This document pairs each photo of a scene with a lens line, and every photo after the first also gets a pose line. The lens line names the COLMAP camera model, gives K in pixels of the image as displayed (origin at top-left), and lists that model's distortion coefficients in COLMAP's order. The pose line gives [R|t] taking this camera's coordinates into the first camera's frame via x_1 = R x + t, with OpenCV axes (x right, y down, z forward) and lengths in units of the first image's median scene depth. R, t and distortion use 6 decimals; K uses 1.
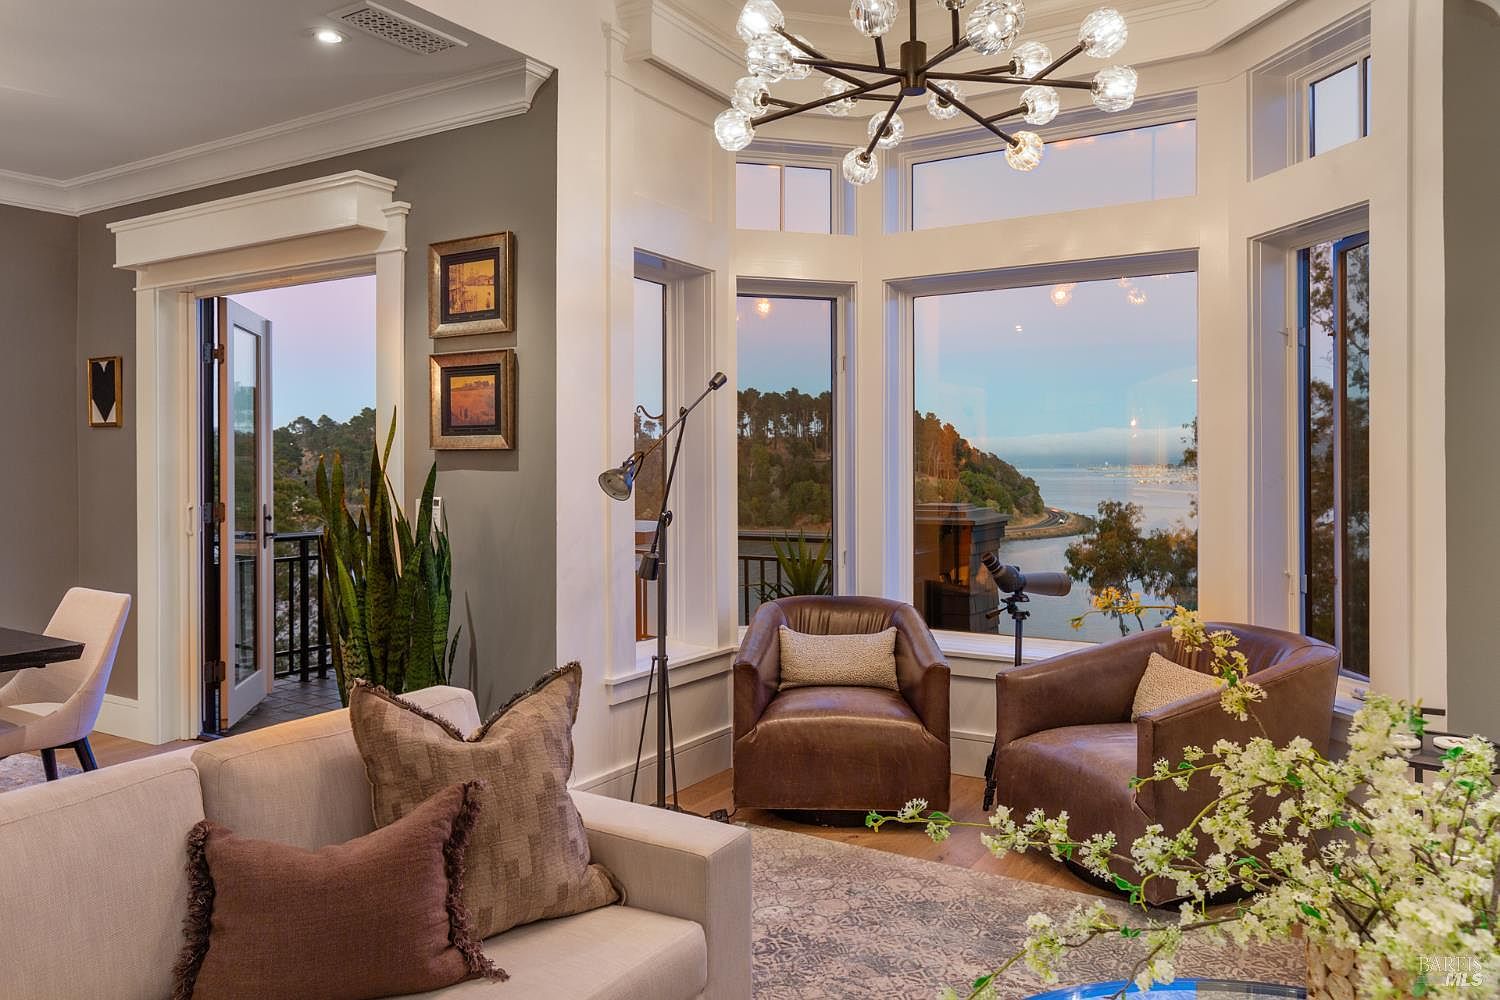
lens RADIAL K [[1051.8, 0, 736.7], [0, 1051.8, 475.8], [0, 0, 1]] dist [-0.010003, 0.000861]
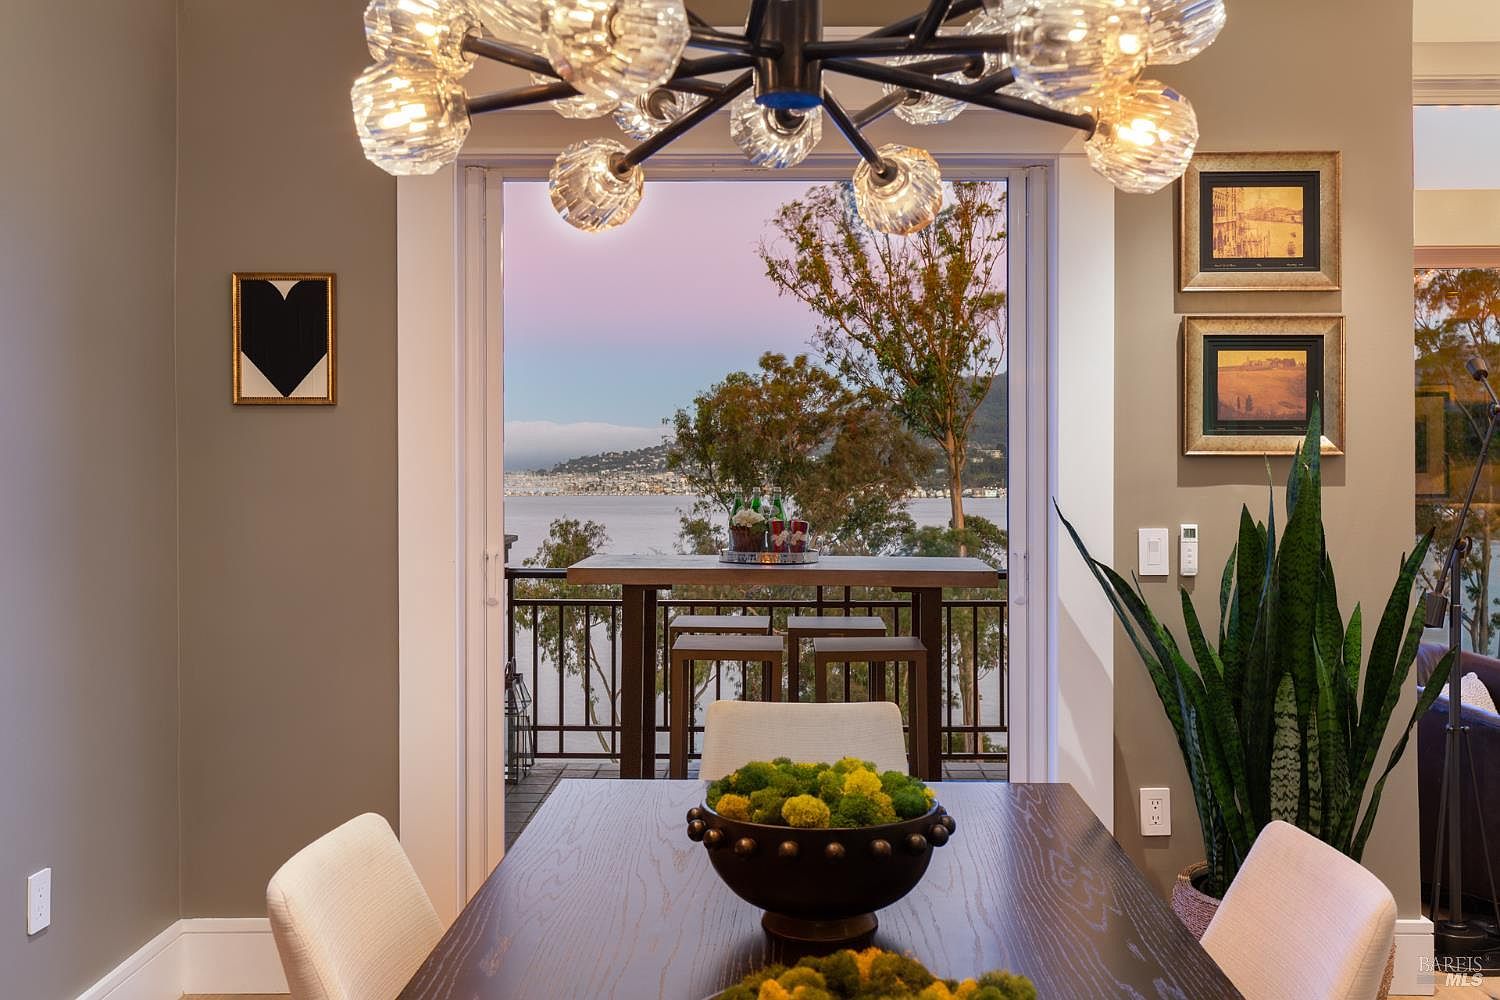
lens RADIAL K [[1436.9, 0, 789.5], [0, 1436.9, 453.8], [0, 0, 1]] dist [-0.001144, 0.000000]
pose [[0.850685, 0.005754, 0.525644, -1.010709], [0.006659, 0.999742, -0.021720, -0.007905], [-0.525633, 0.021977, 0.850427, 0.354524]]
